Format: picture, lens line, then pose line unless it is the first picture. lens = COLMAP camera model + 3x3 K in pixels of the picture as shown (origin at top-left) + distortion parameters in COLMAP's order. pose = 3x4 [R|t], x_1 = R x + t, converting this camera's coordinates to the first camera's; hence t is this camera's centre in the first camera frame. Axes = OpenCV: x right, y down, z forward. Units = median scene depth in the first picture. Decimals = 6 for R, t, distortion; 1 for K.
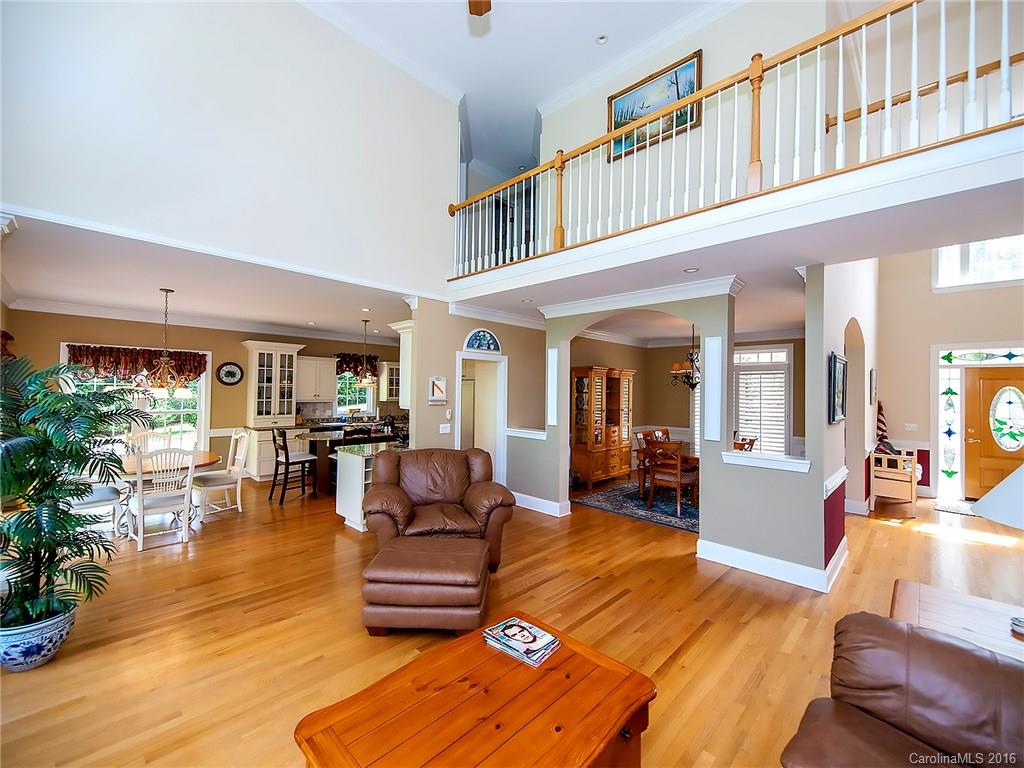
lens RADIAL K [[419.8, 0, 507.3], [0, 419.8, 382.7], [0, 0, 1]] dist [0.018062, -0.004218]
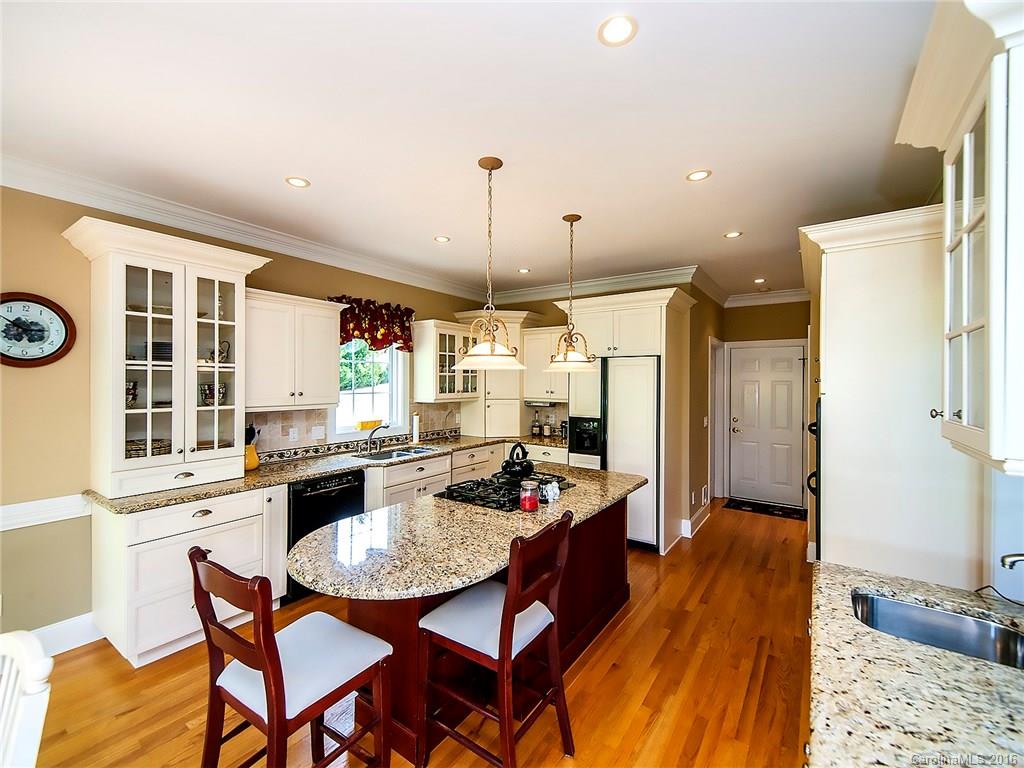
lens RADIAL K [[437.6, 0, 516.1], [0, 437.6, 381.5], [0, 0, 1]] dist [0.003295, -0.000682]
pose [[0.985190, -0.011648, 0.171071, -0.341915], [0.008403, 0.999771, 0.019681, 0.013342], [-0.171261, -0.017952, 0.985062, 0.597400]]
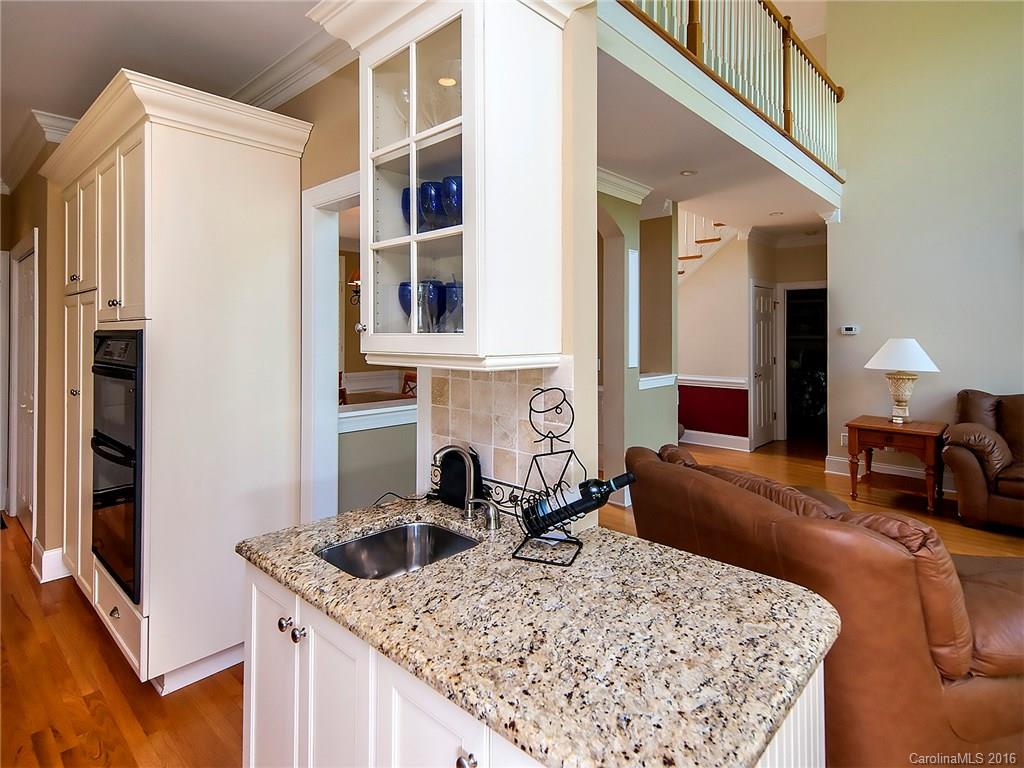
lens RADIAL K [[543.0, 0, 498.7], [0, 543.0, 330.6], [0, 0, 1]] dist [0.006582, -0.000169]
pose [[-0.013562, -0.009409, 0.999864, -0.353030], [-0.013999, 0.999860, 0.009219, 0.036980], [-0.999810, -0.013872, -0.013692, 0.733251]]
